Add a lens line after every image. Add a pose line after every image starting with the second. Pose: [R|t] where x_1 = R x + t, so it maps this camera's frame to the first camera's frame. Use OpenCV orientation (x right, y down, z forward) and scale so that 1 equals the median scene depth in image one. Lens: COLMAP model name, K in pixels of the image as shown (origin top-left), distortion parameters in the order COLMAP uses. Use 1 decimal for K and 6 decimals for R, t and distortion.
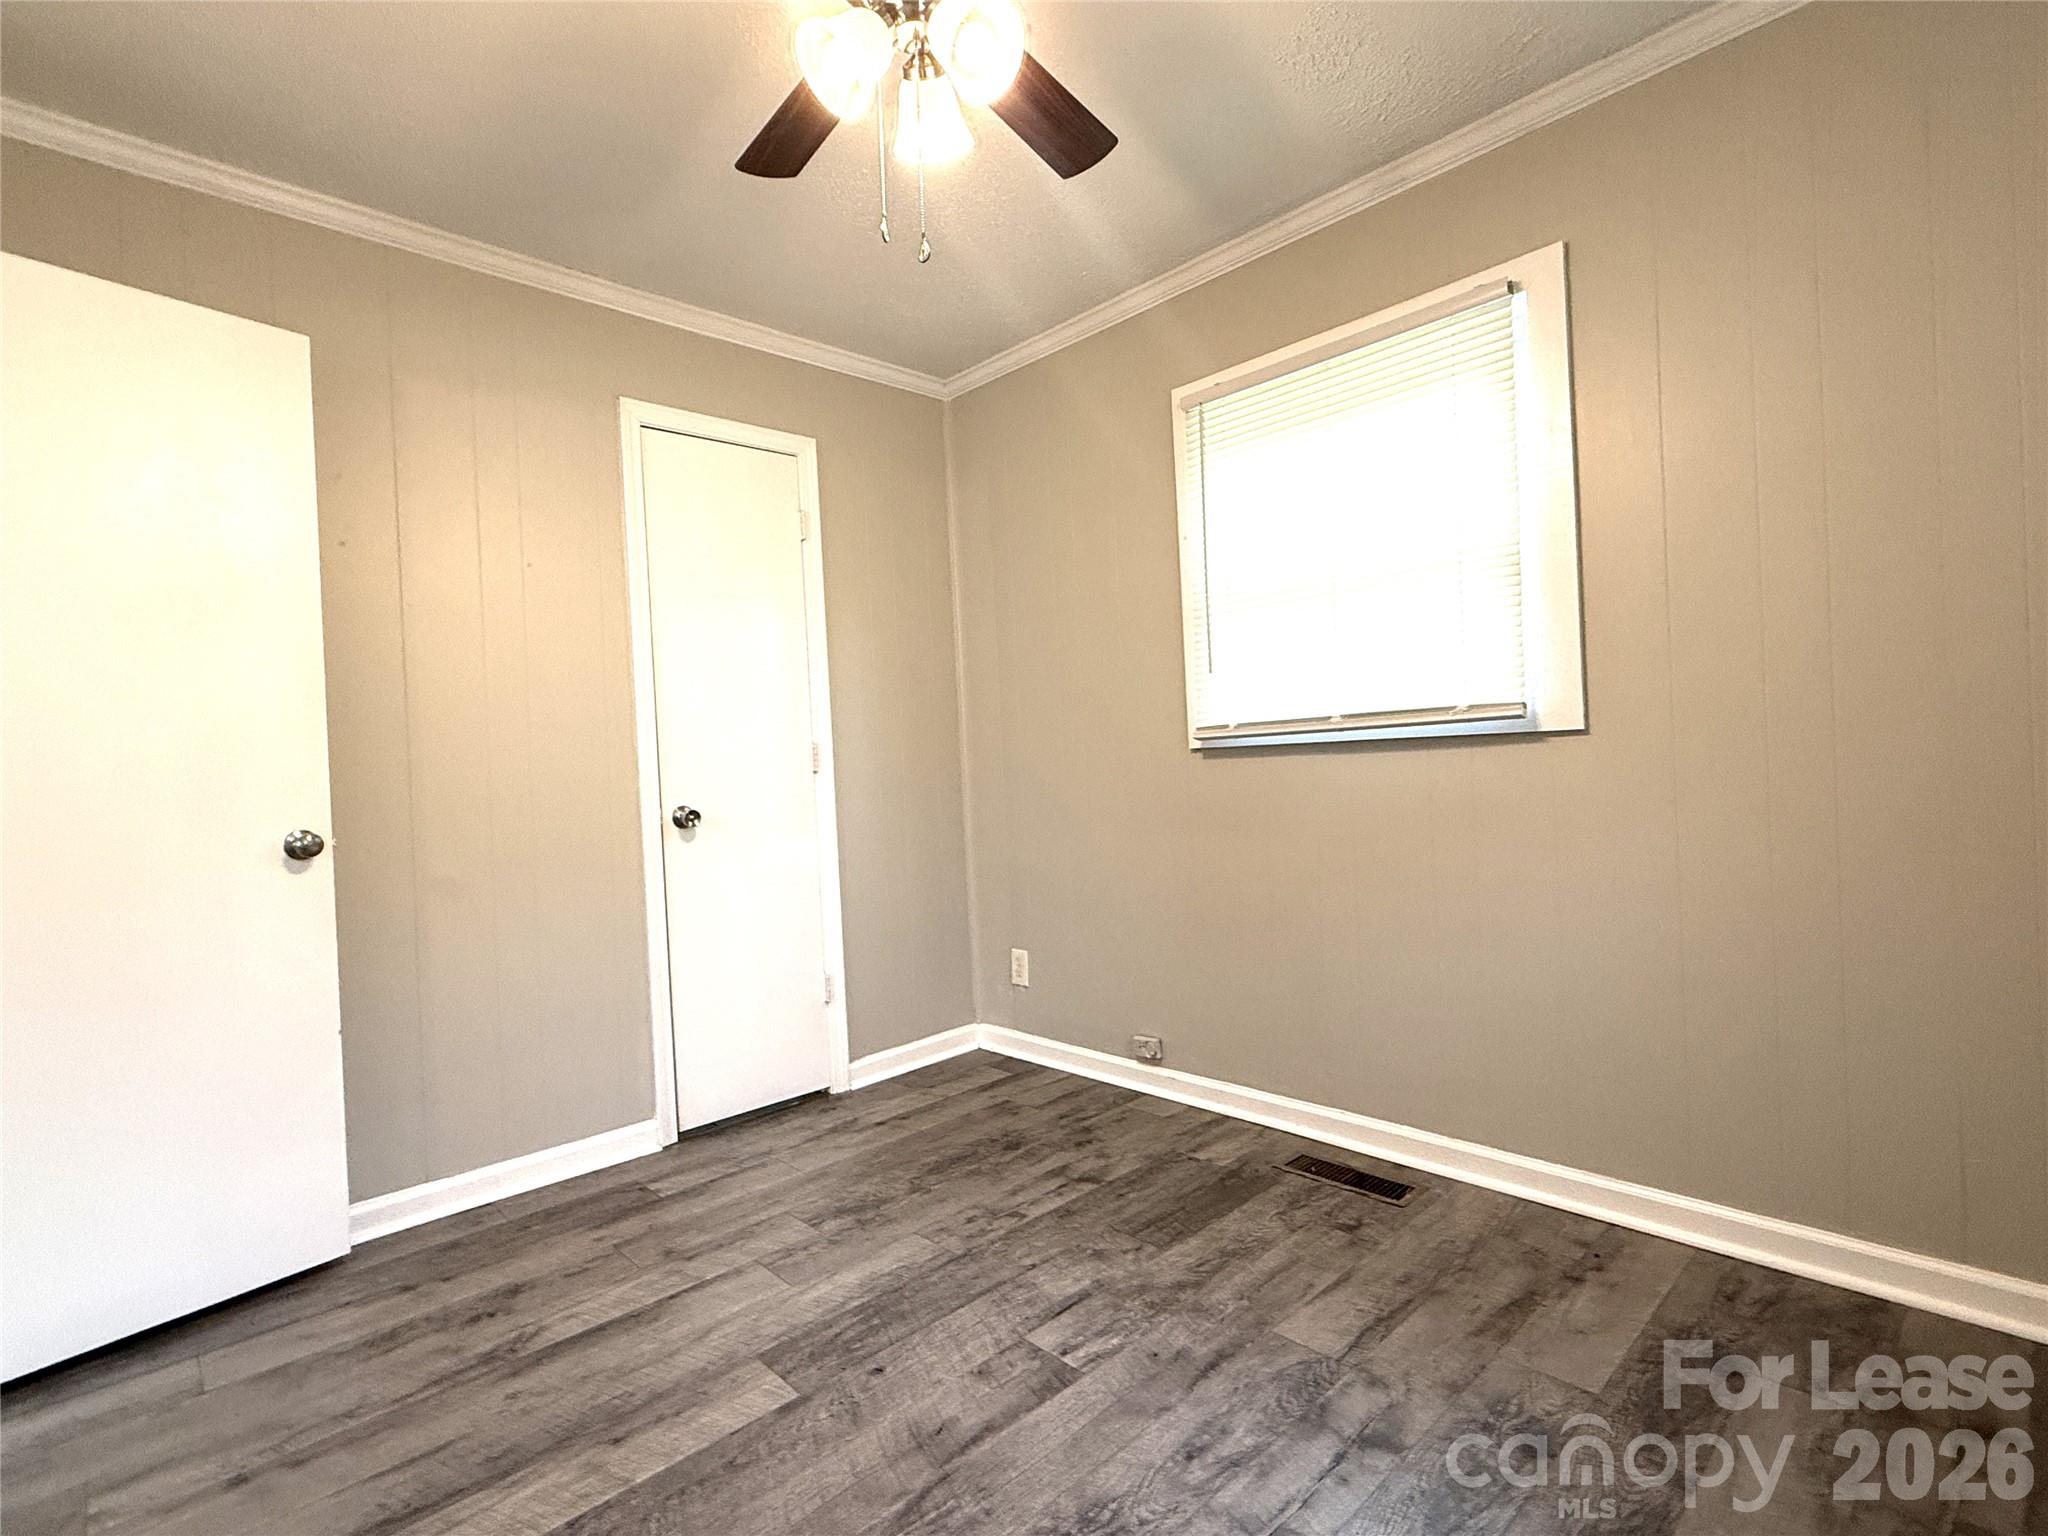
lens RADIAL K [[985.2, 0, 1022.7], [0, 985.2, 780.8], [0, 0, 1]] dist [0.000348, -0.000329]
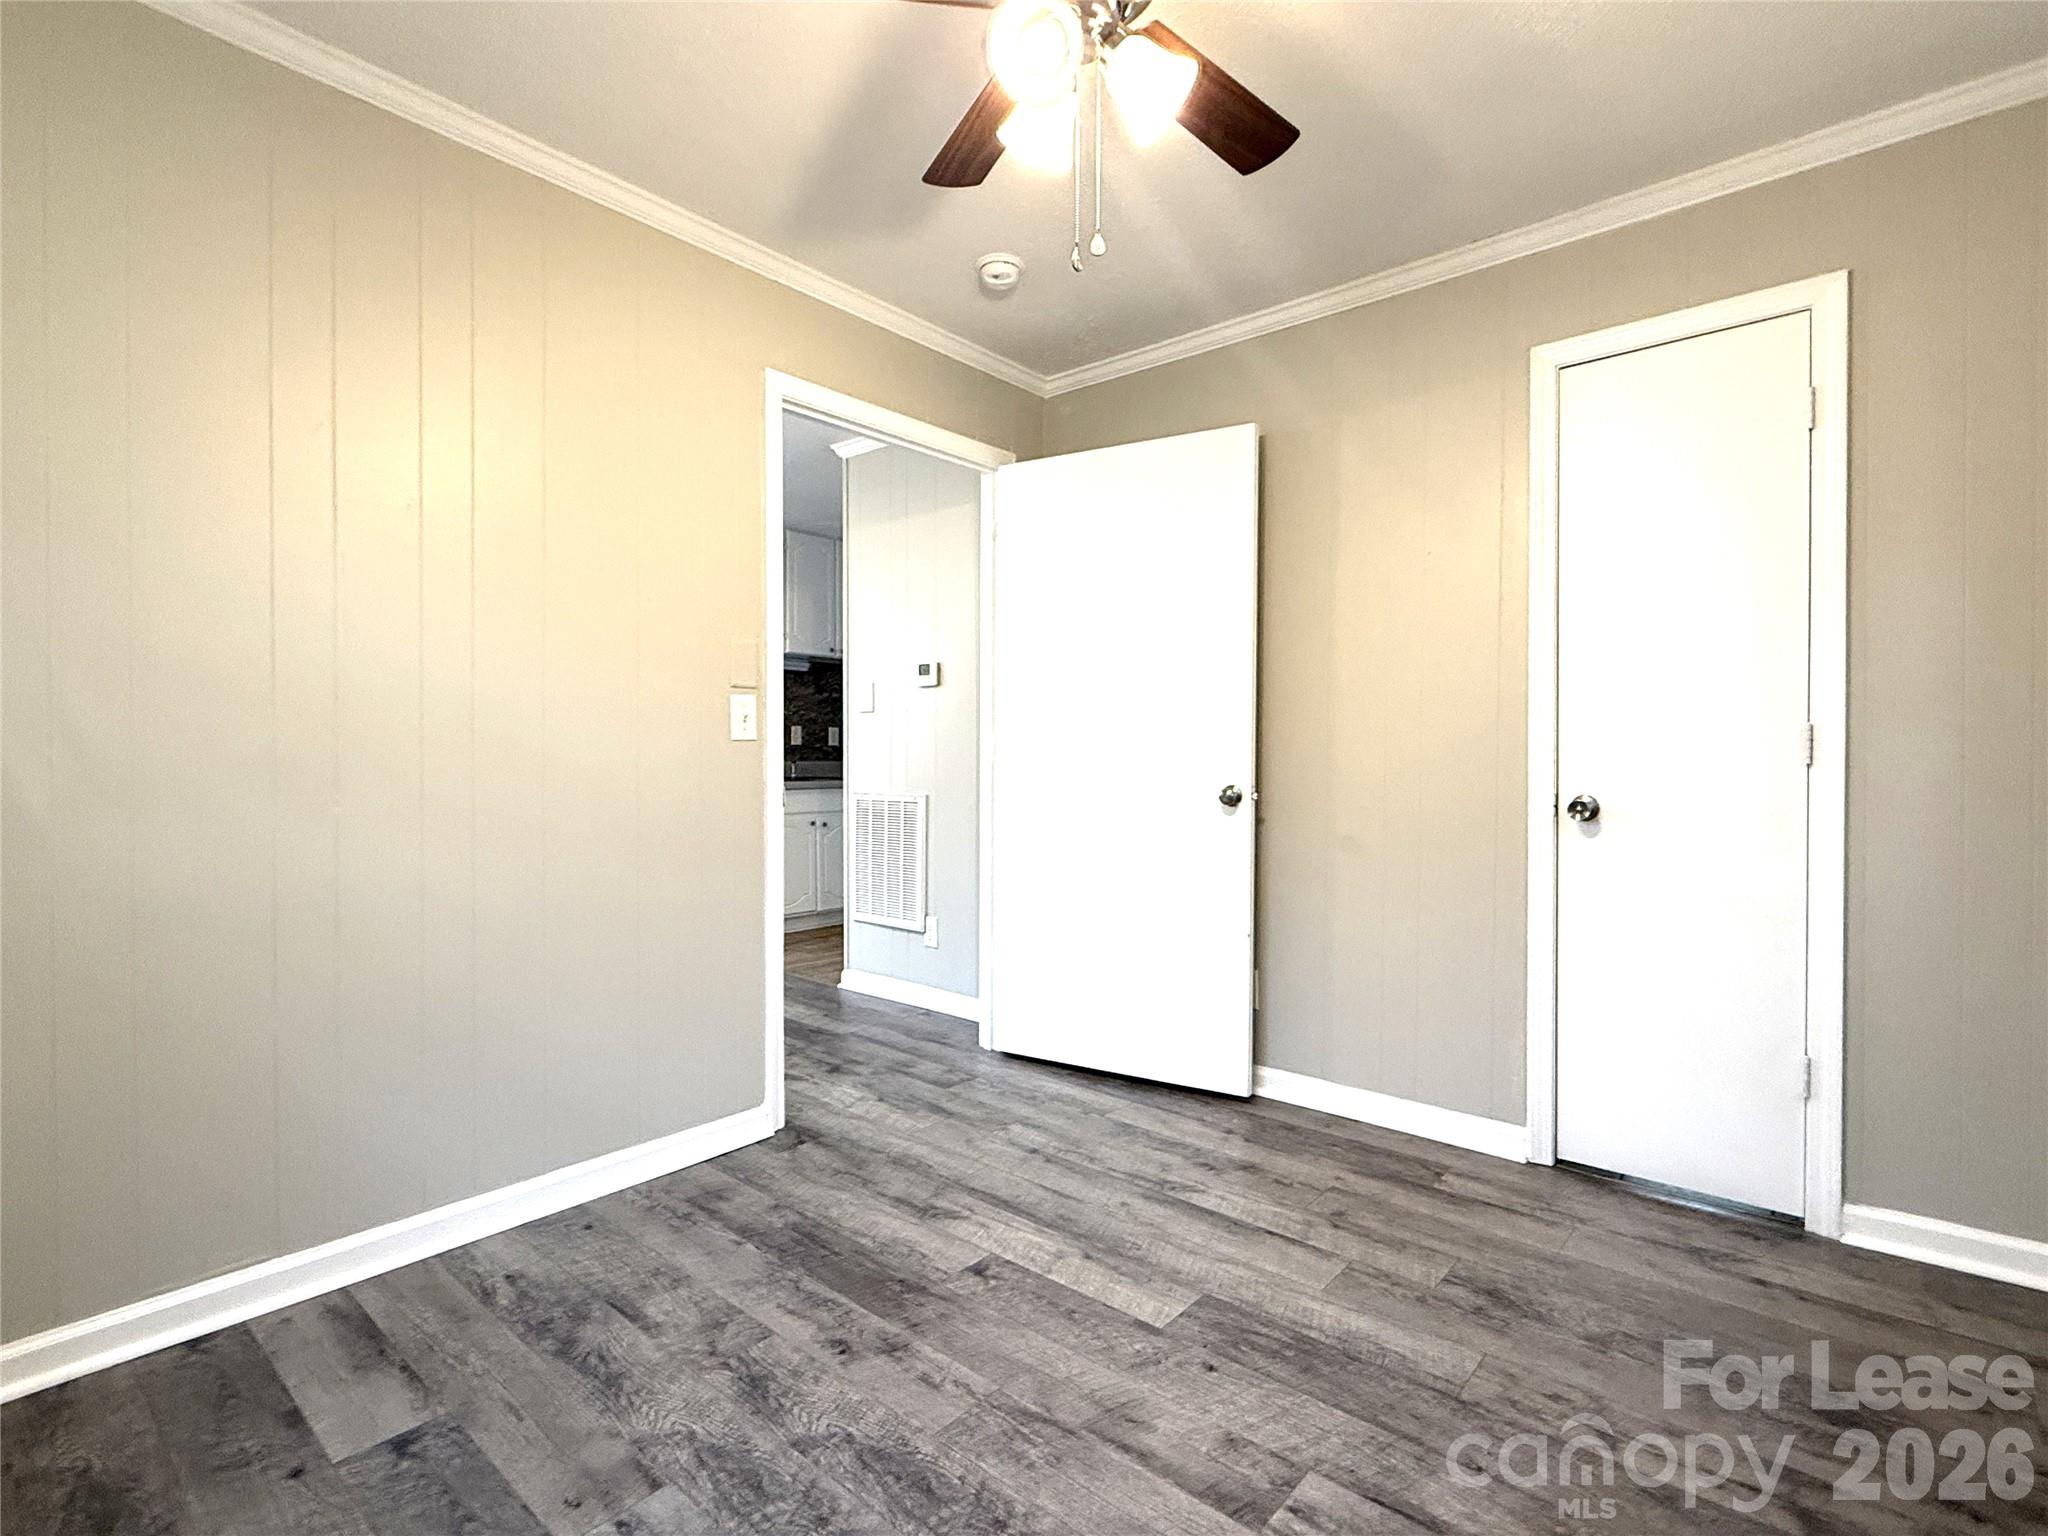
lens RADIAL K [[985.2, 0, 1025.6], [0, 985.2, 775.4], [0, 0, 1]] dist [0.000348, -0.000329]
pose [[0.095803, 0.065783, -0.993224, 0.623119], [-0.028662, 0.997582, 0.063307, -0.042823], [0.994988, 0.022402, 0.097456, 0.562460]]
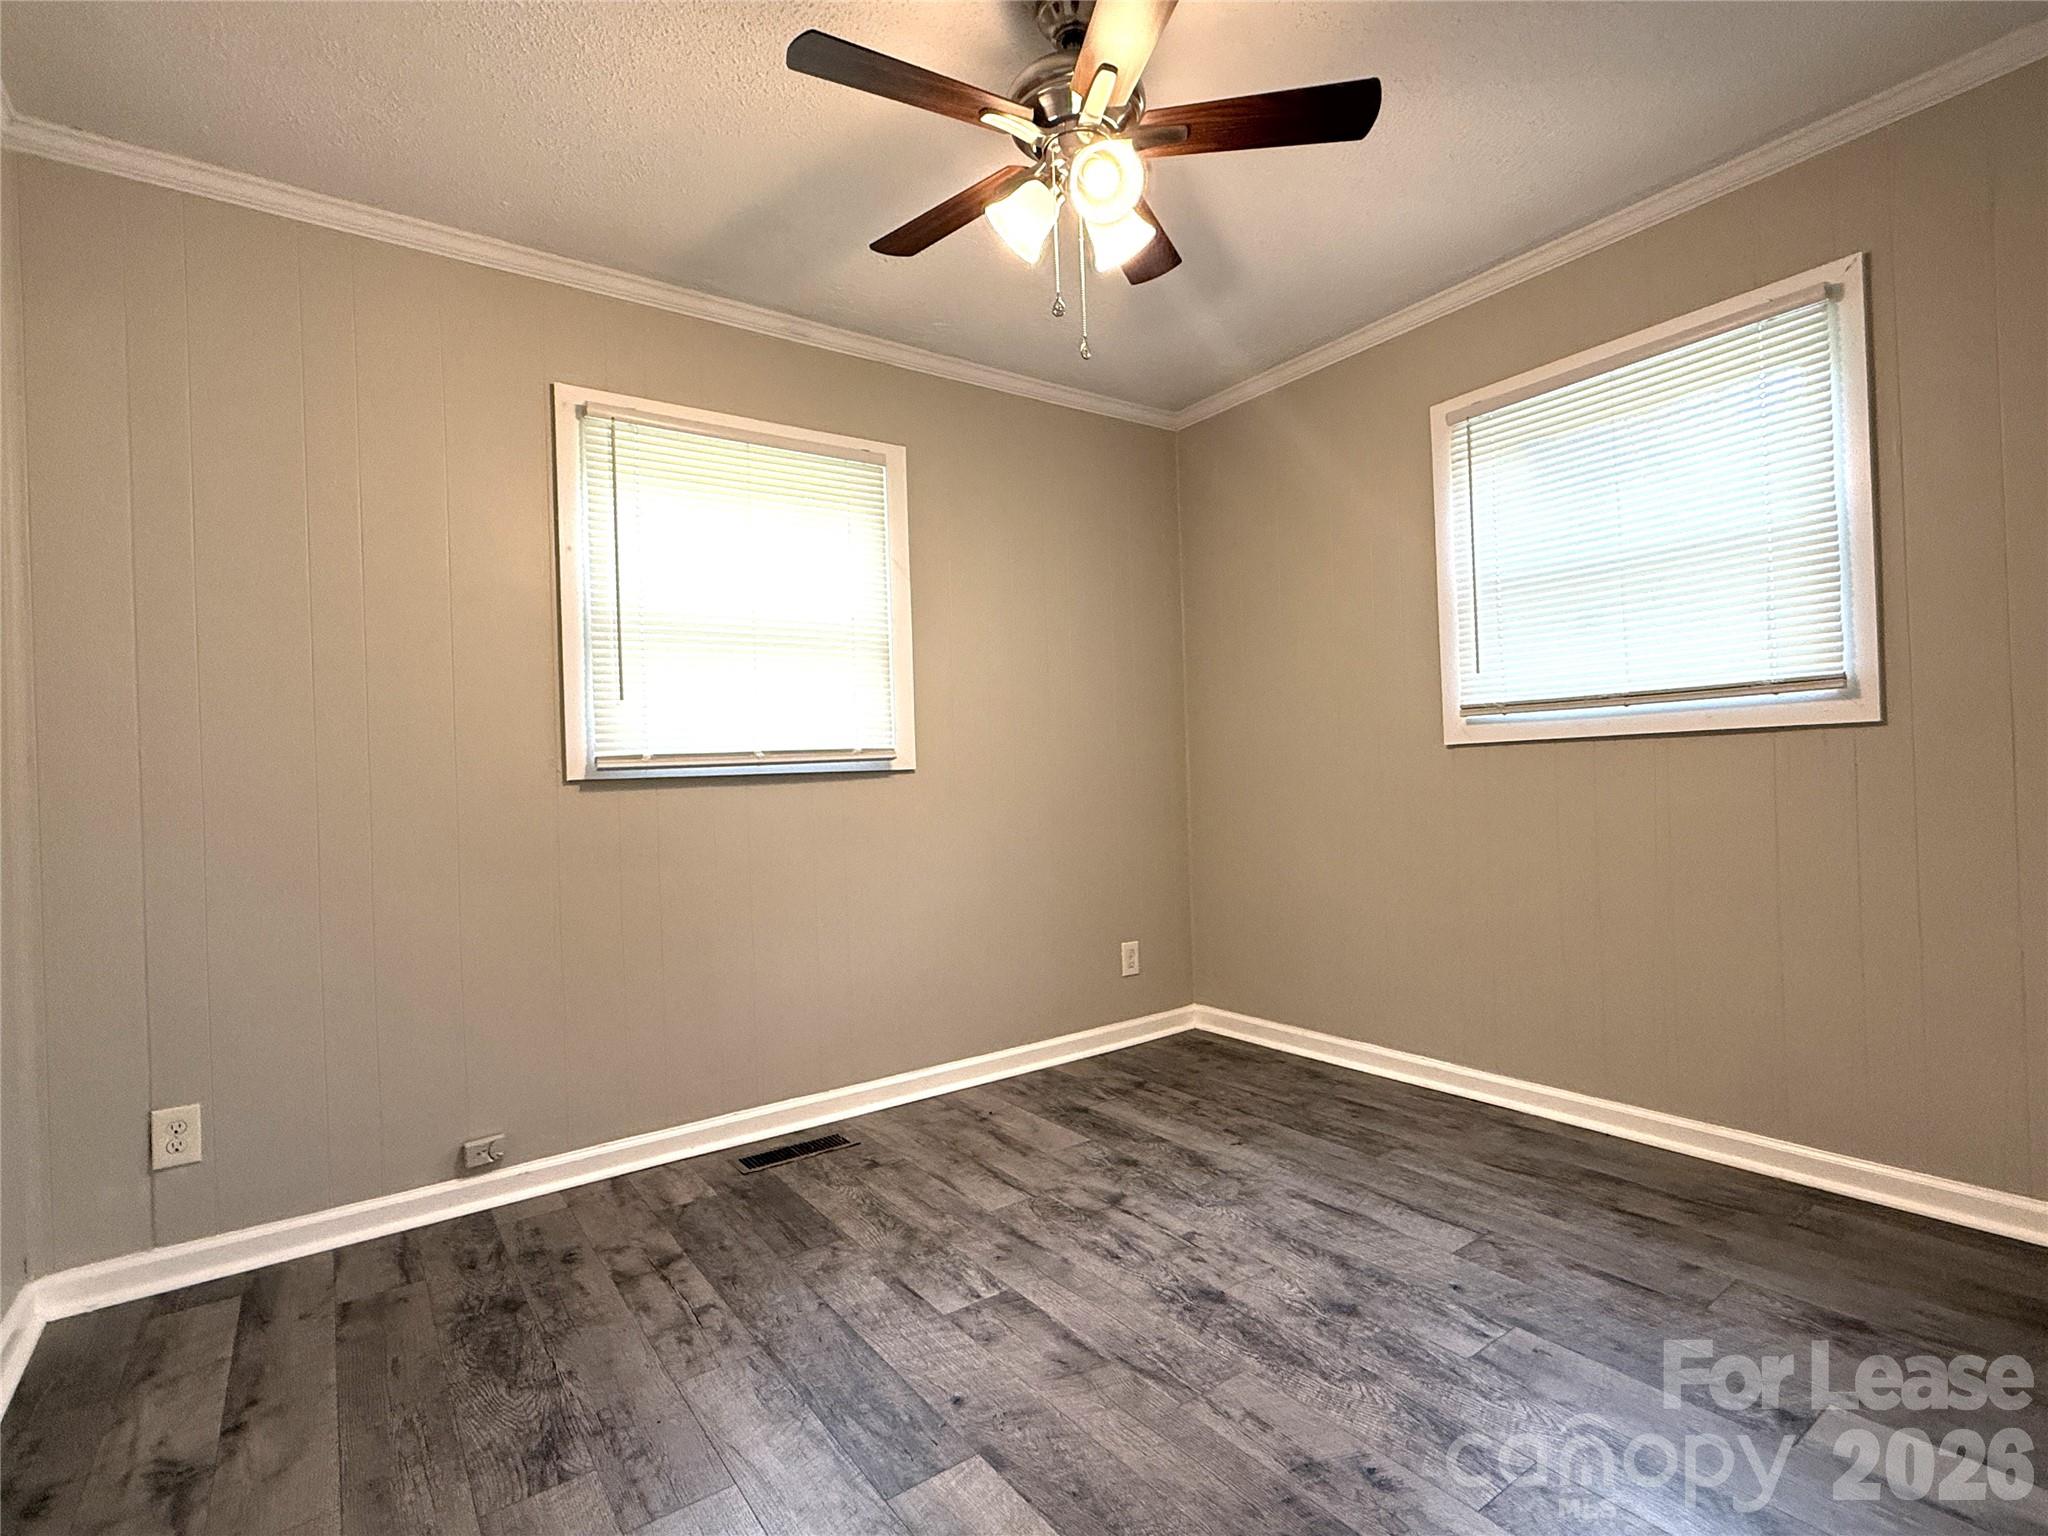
lens RADIAL K [[985.2, 0, 1024.9], [0, 985.2, 782.4], [0, 0, 1]] dist [0.000348, -0.000329]
pose [[0.136995, 0.033508, 0.990005, -0.873203], [0.054529, 0.997657, -0.041313, 0.038412], [-0.989070, 0.059643, 0.134847, 0.616362]]
